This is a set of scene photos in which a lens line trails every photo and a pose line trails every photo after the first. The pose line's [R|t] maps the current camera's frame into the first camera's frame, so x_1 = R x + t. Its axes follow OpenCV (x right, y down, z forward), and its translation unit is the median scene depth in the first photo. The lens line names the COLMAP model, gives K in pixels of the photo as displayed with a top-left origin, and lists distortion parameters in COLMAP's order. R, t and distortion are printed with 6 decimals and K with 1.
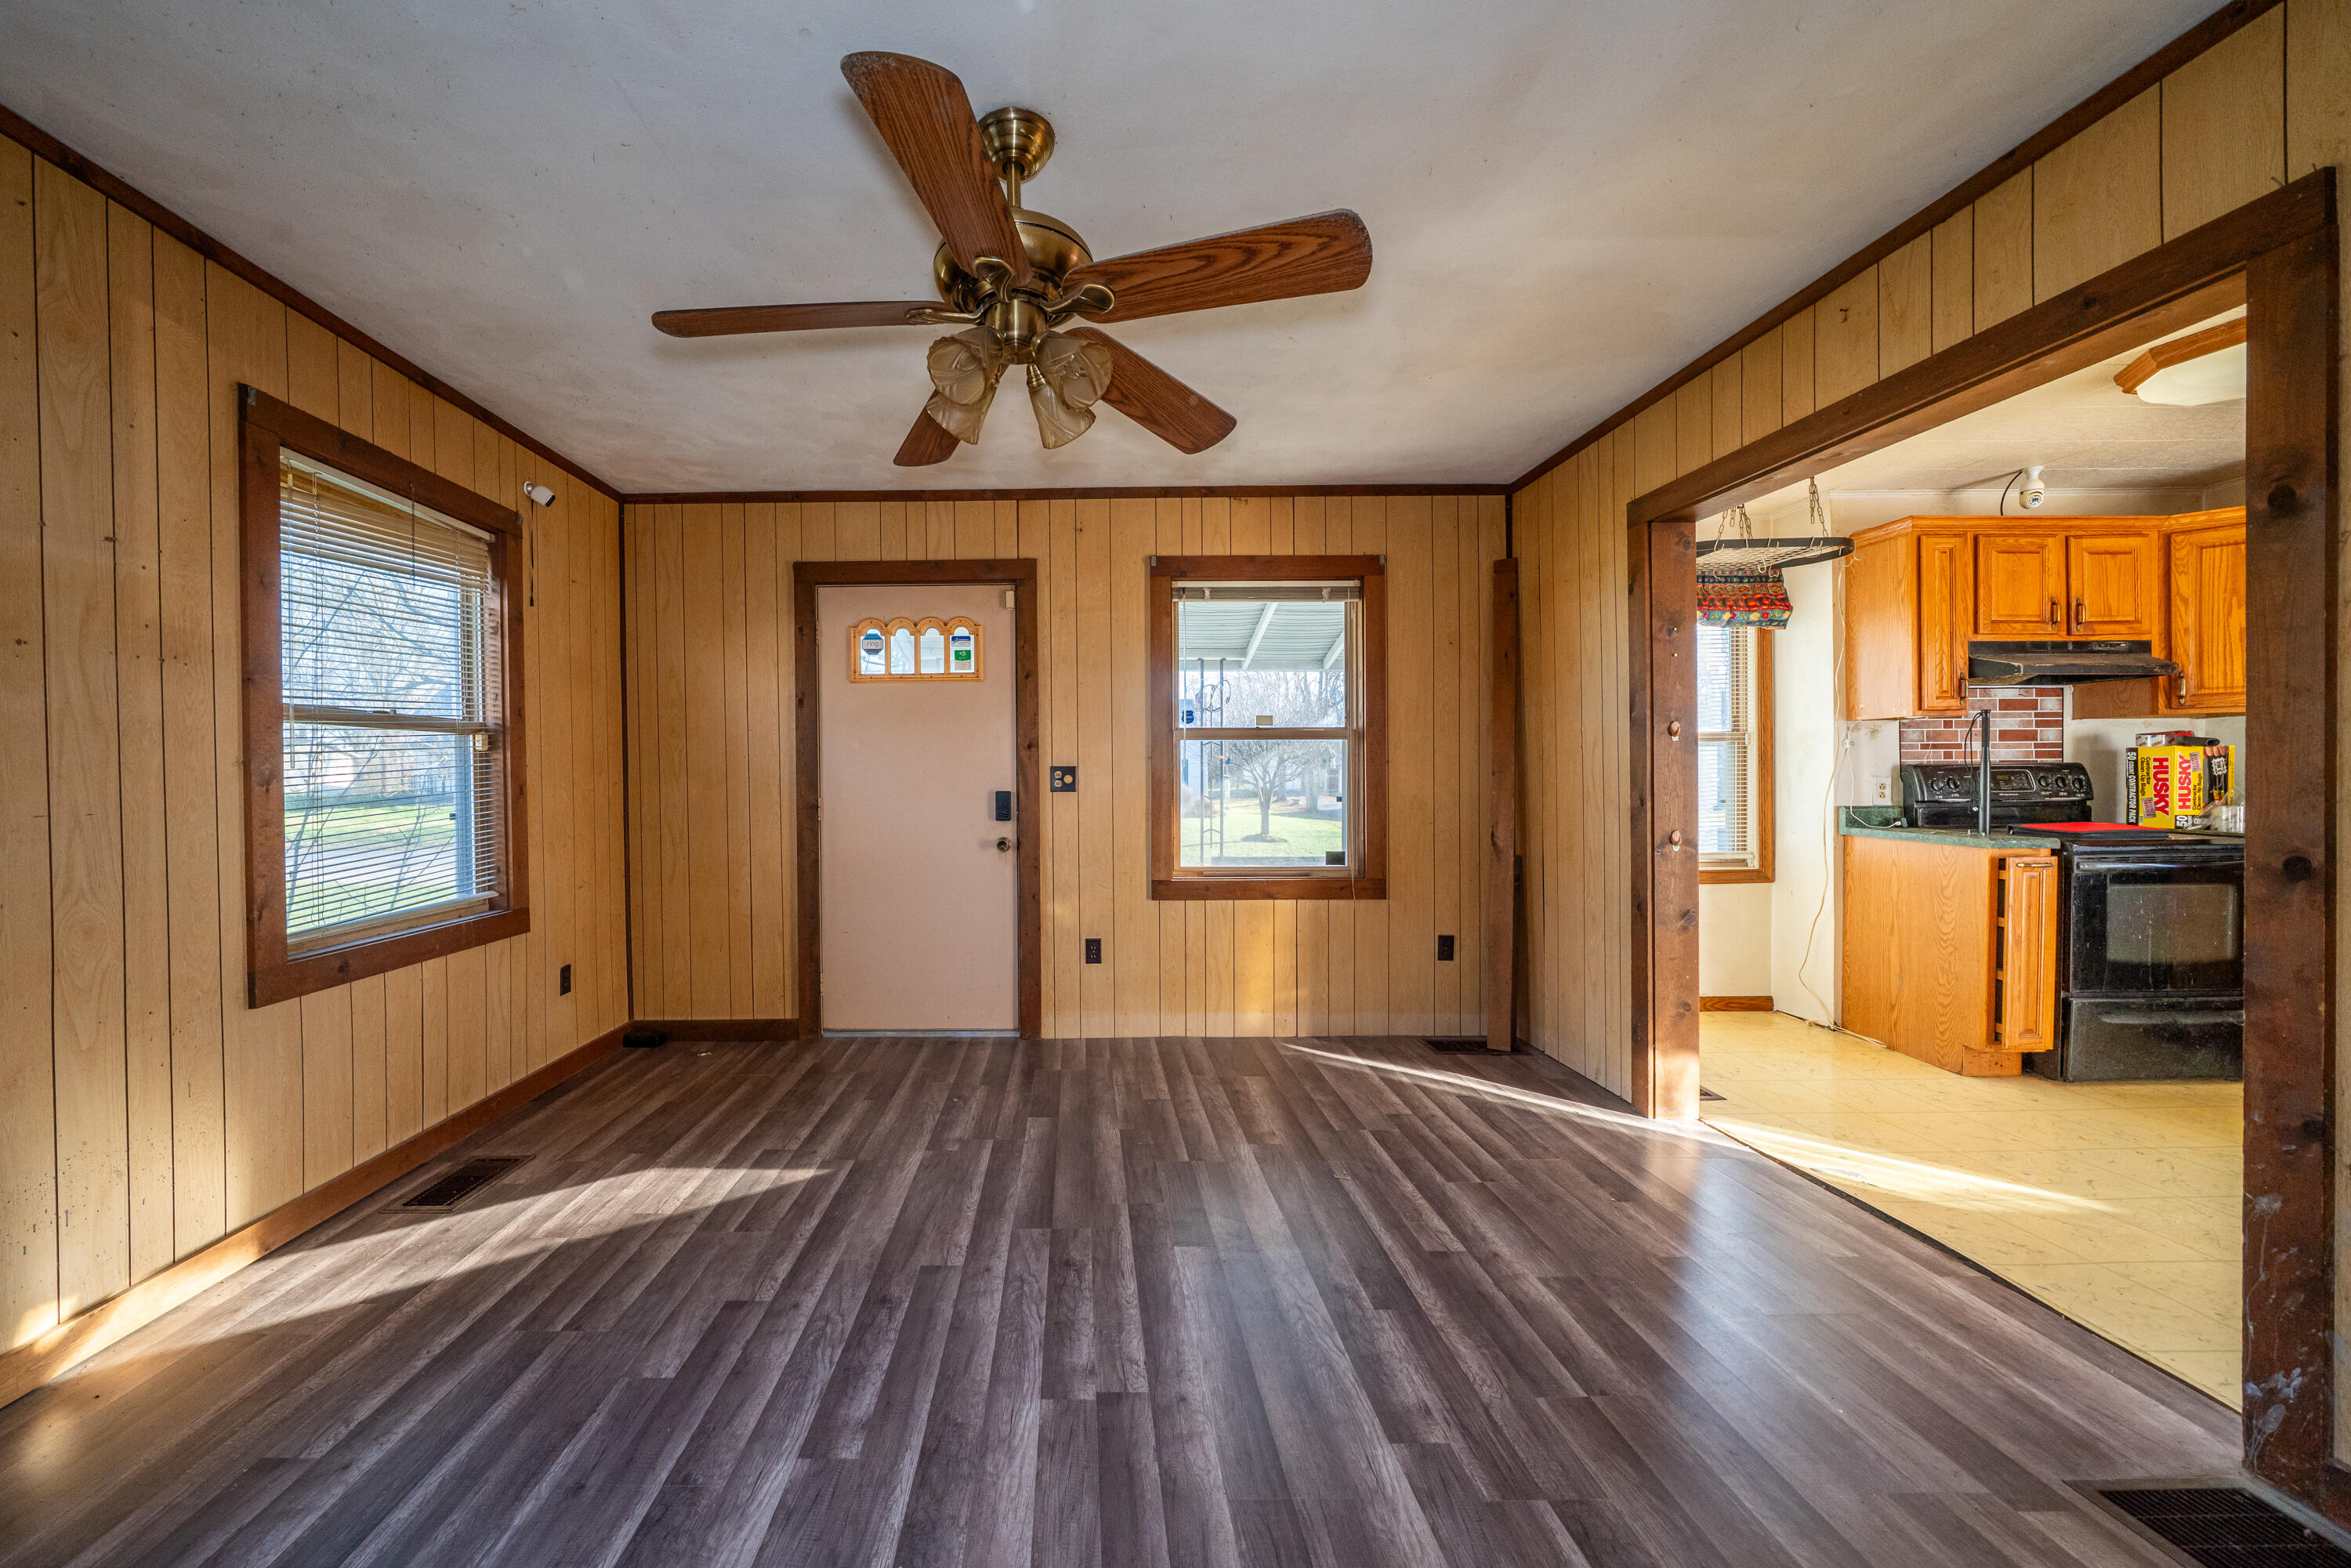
lens RADIAL K [[875.6, 0, 1076.7], [0, 875.6, 780.0], [0, 0, 1]] dist [-0.000962, 0.001041]
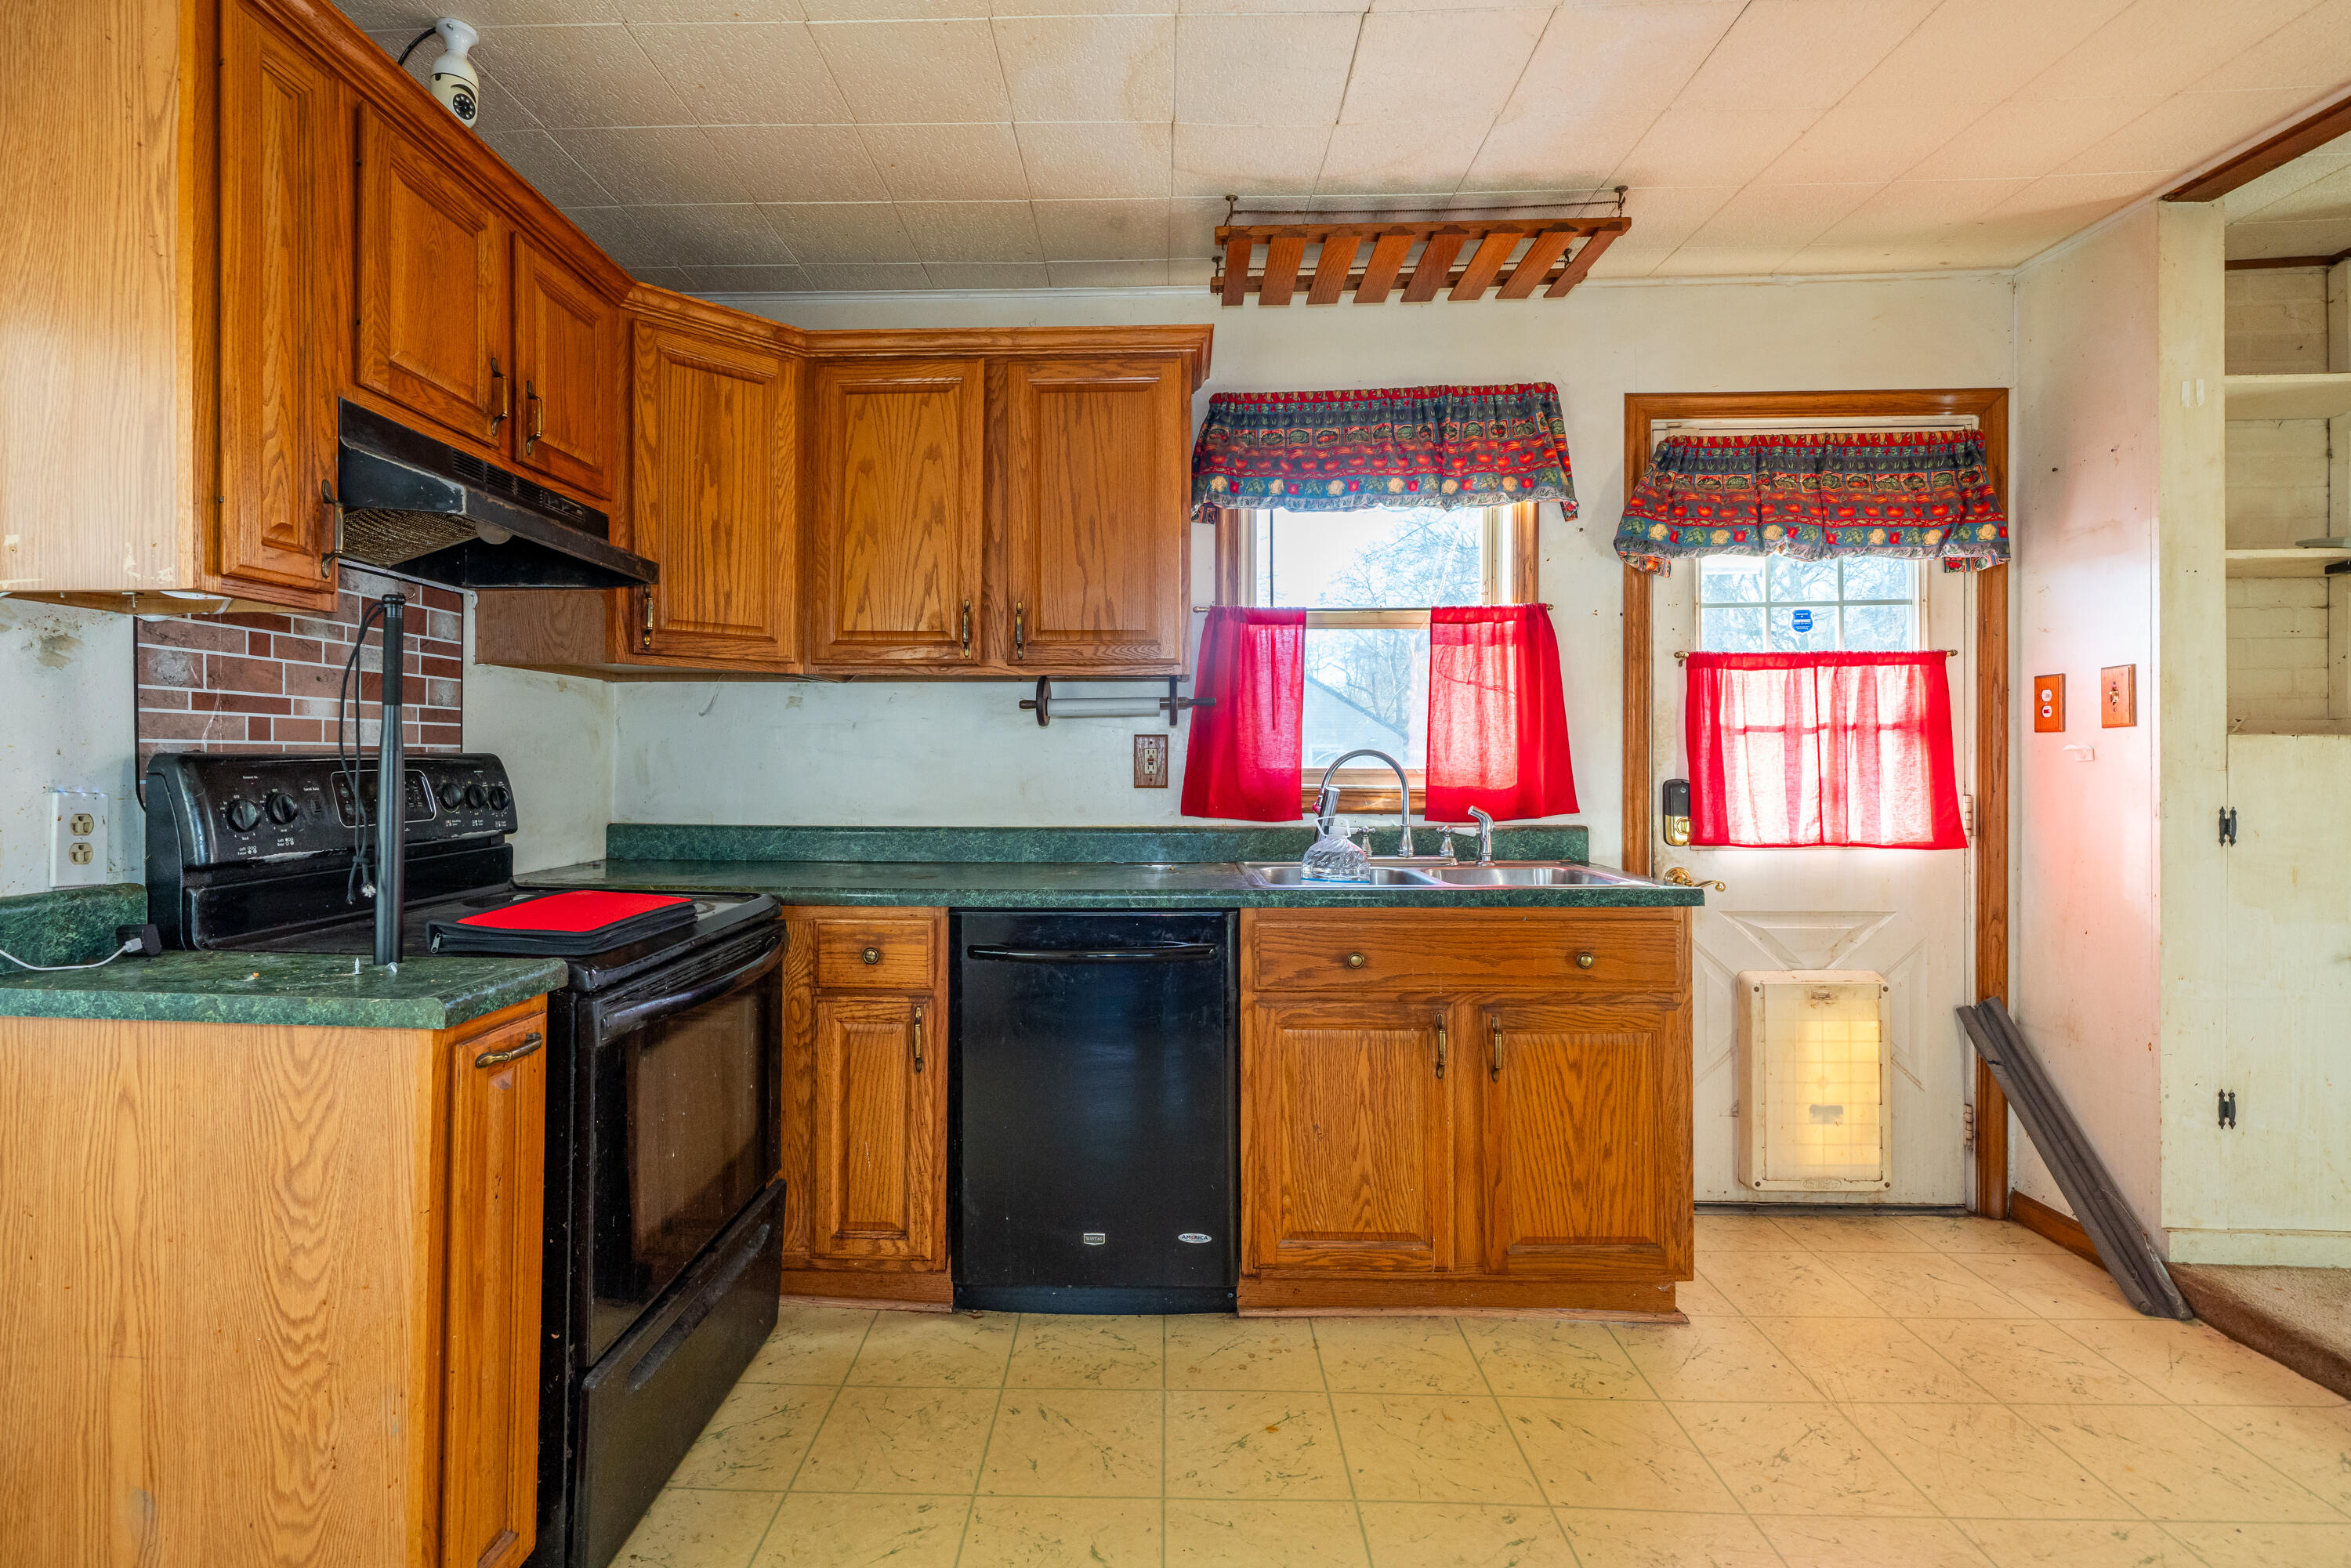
lens RADIAL K [[1104.3, 0, 1128.7], [0, 1104.3, 754.3], [0, 0, 1]] dist [-0.000078, -0.000186]
pose [[0.051326, 0.010338, 0.998628, 0.600303], [0.003750, 0.999937, -0.010545, -0.012286], [-0.998675, 0.004286, 0.051284, 0.666292]]
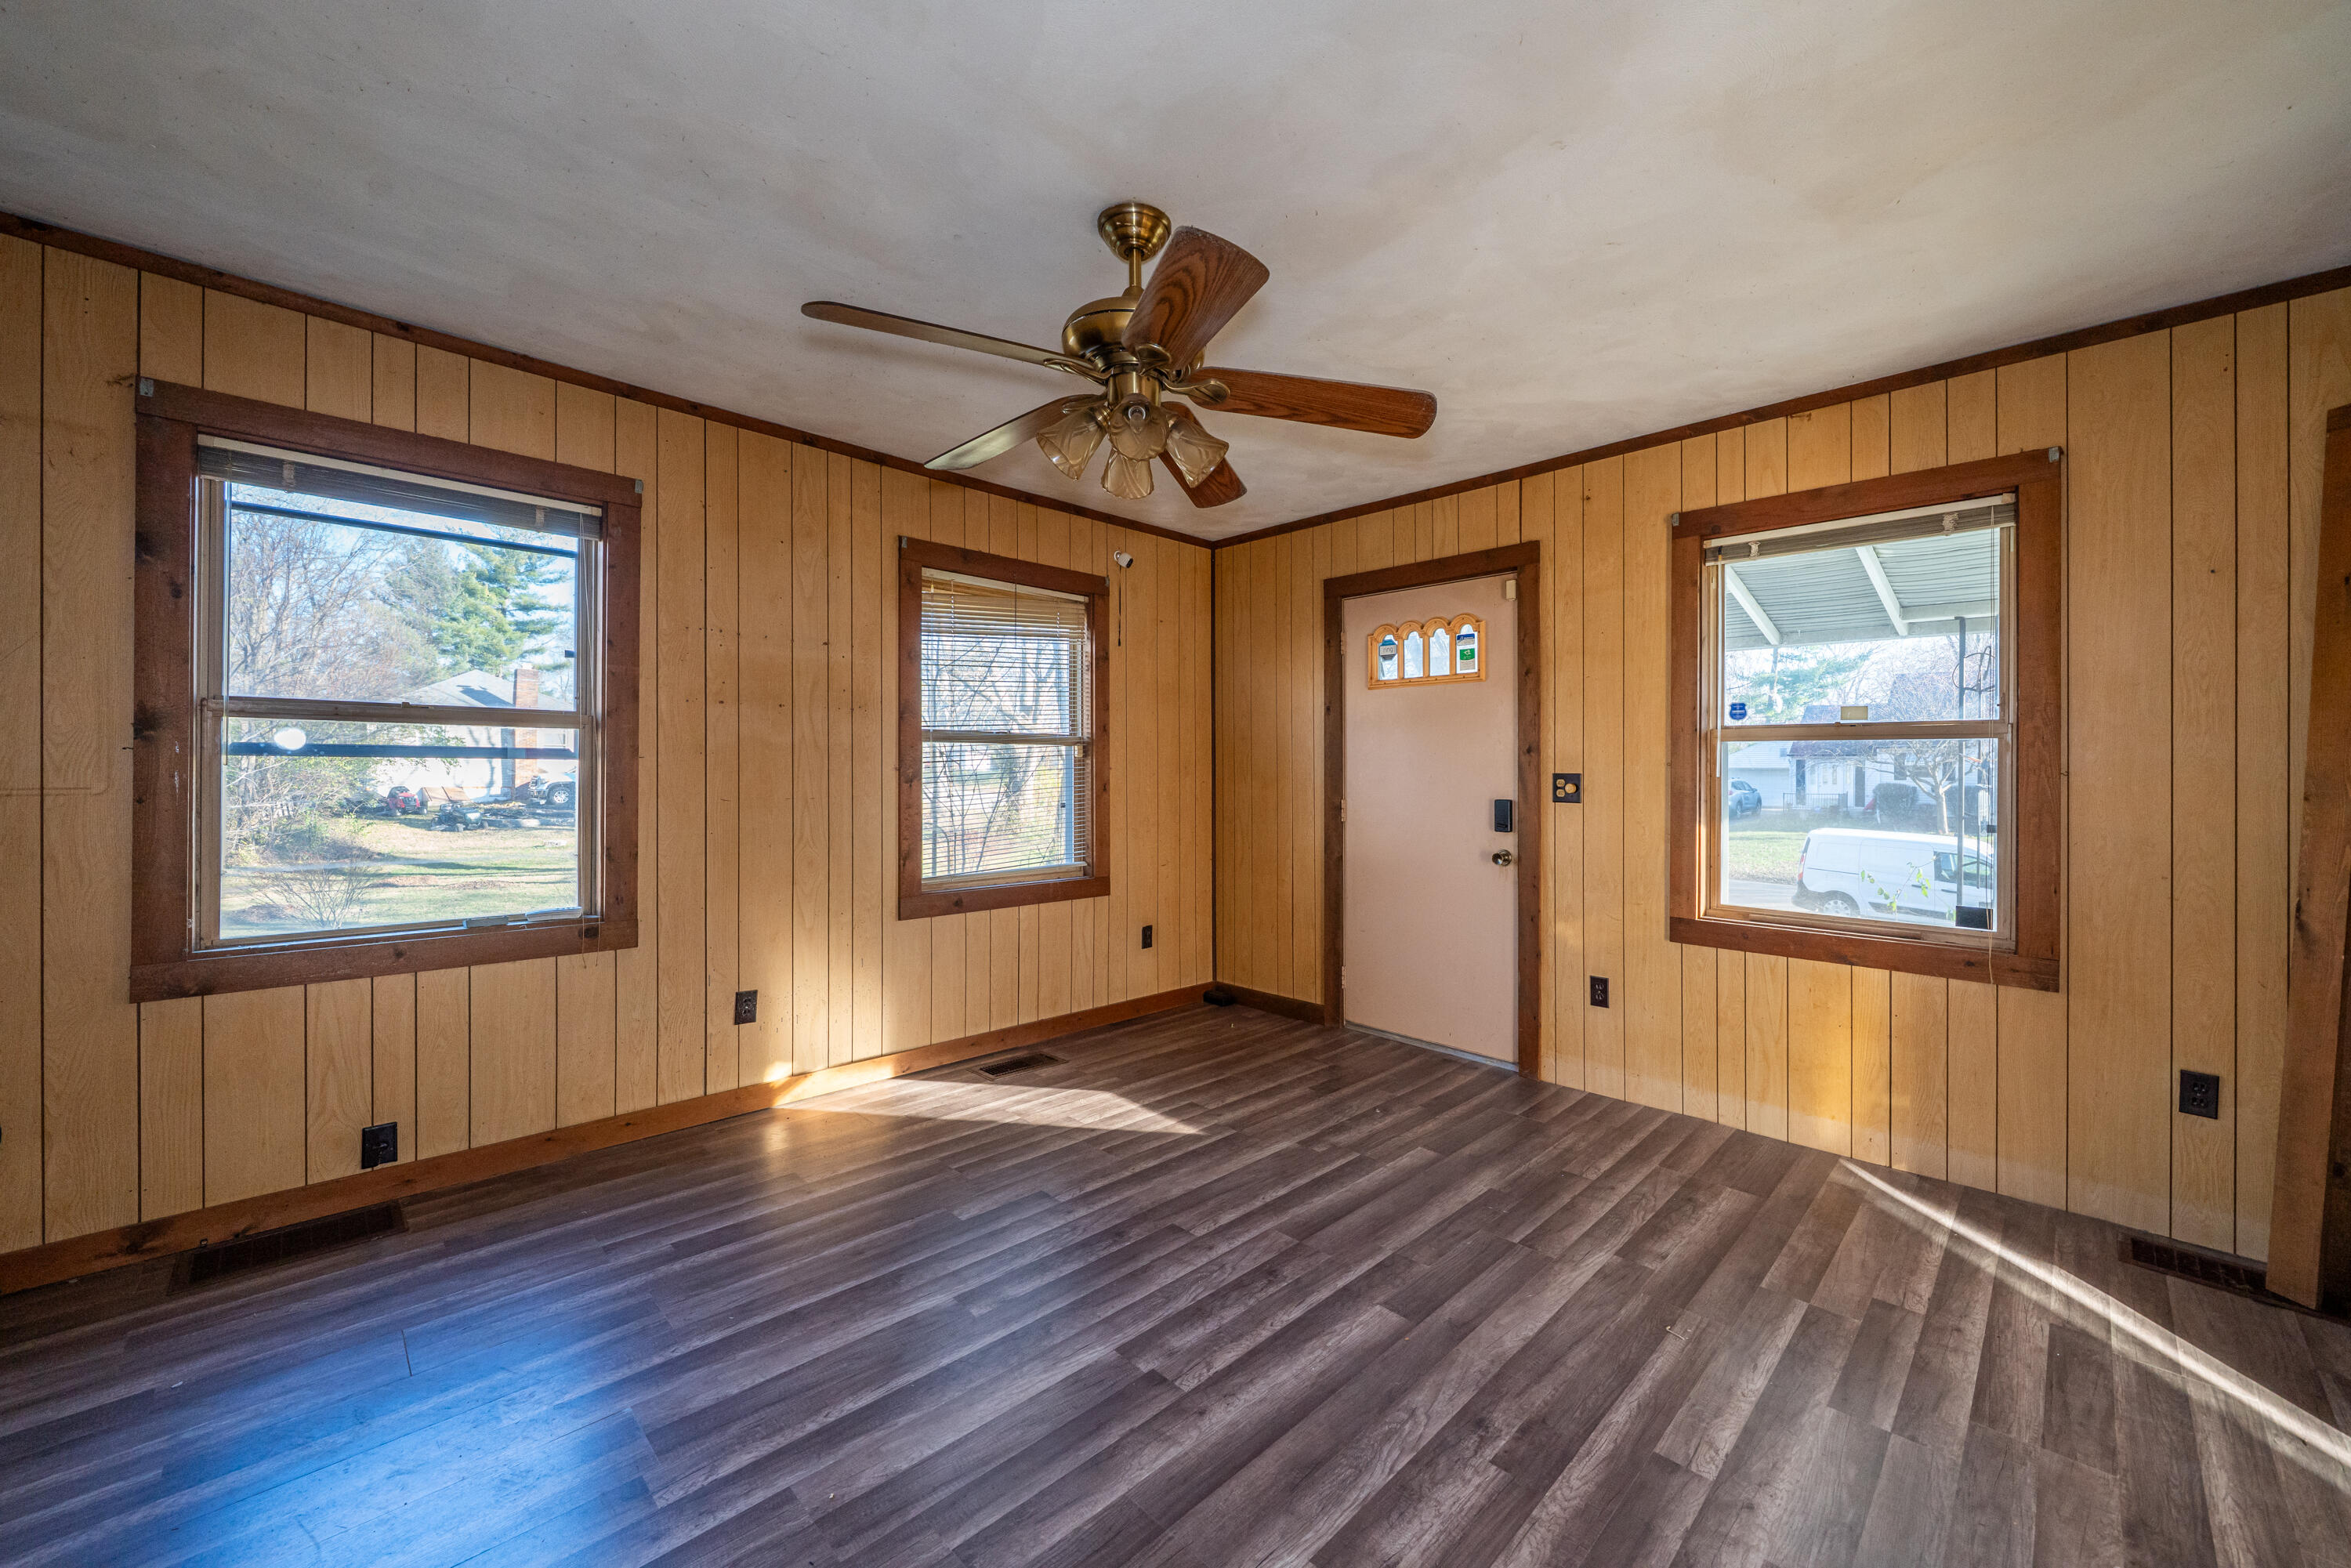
lens RADIAL K [[923.9, 0, 1235.1], [0, 923.9, 768.7], [0, 0, 1]] dist [-0.004223, -0.000883]
pose [[0.720582, 0.010910, -0.693284, 0.415515], [-0.014084, 0.999900, 0.001097, -0.018101], [0.693227, 0.008973, 0.720664, 0.119408]]
